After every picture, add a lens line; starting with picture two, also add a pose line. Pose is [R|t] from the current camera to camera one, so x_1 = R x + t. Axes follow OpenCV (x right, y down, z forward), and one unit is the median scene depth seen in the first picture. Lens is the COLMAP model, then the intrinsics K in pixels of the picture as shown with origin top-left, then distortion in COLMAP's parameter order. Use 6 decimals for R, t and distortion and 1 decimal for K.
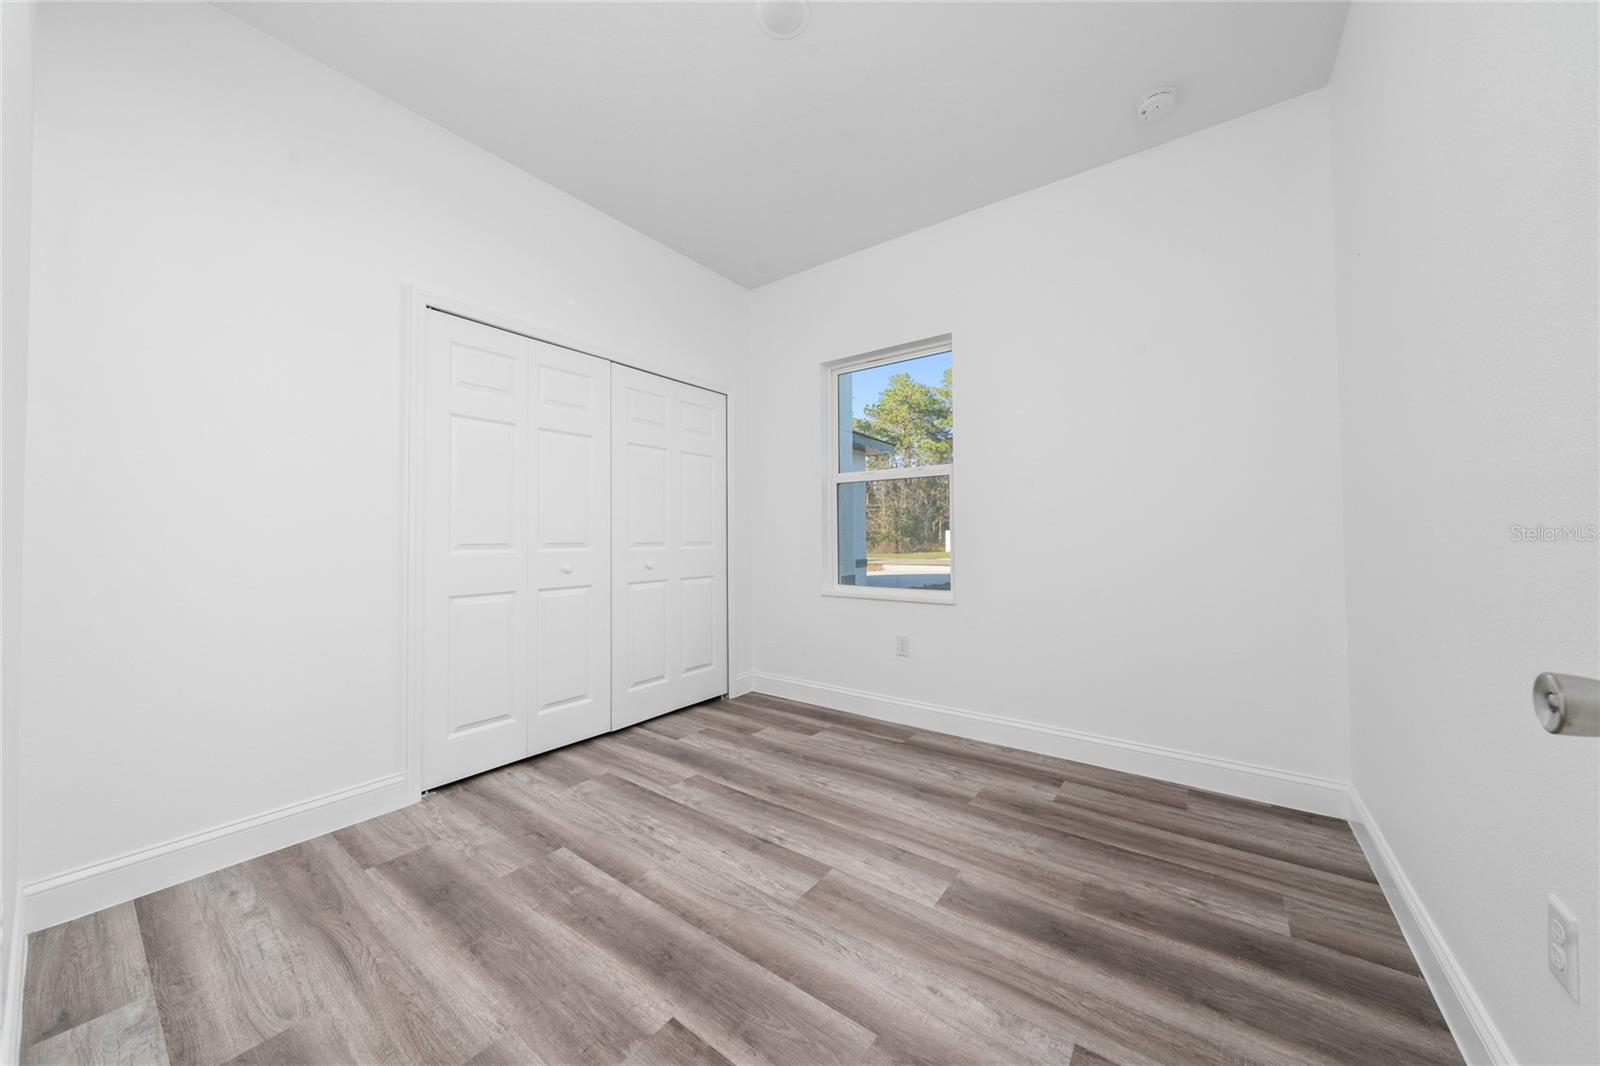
lens RADIAL K [[549.2, 0, 796.4], [0, 549.2, 538.5], [0, 0, 1]] dist [-0.002175, -0.000146]
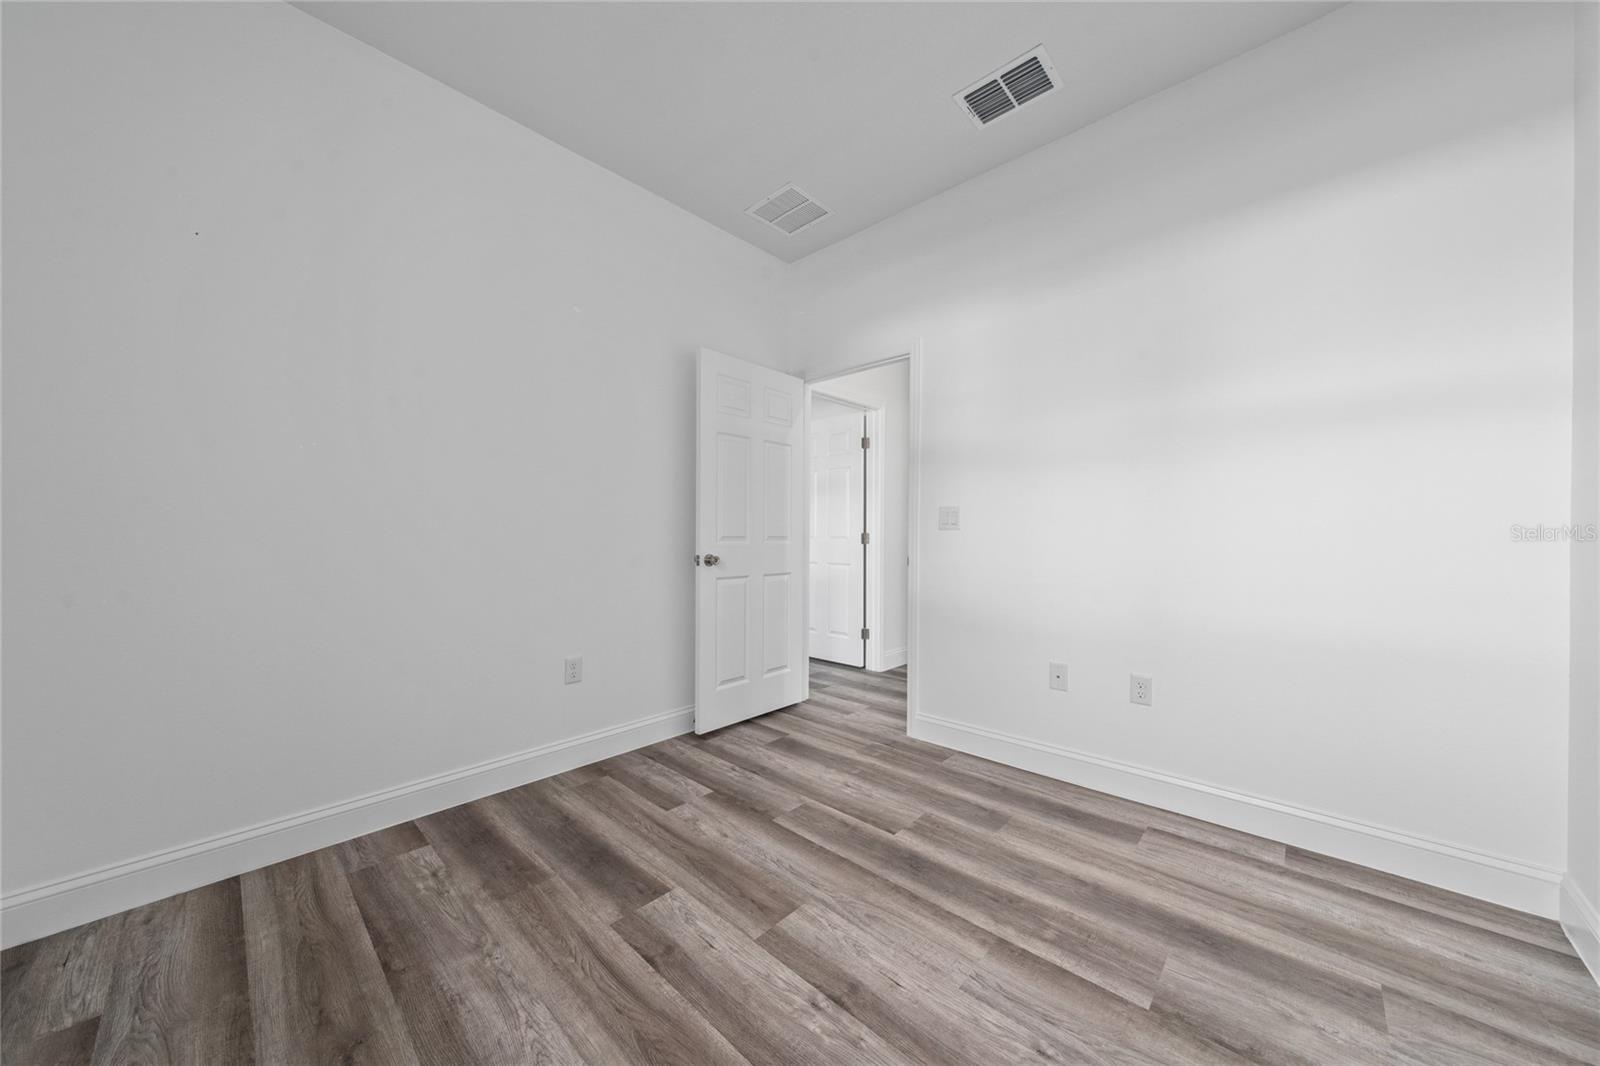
lens RADIAL K [[549.2, 0, 796.4], [0, 549.2, 538.5], [0, 0, 1]] dist [-0.002175, -0.000146]
pose [[-0.992563, 0.001829, 0.121722, -0.101524], [0.002761, 0.999968, 0.007488, -0.003173], [-0.121704, 0.007768, -0.992536, 1.908068]]
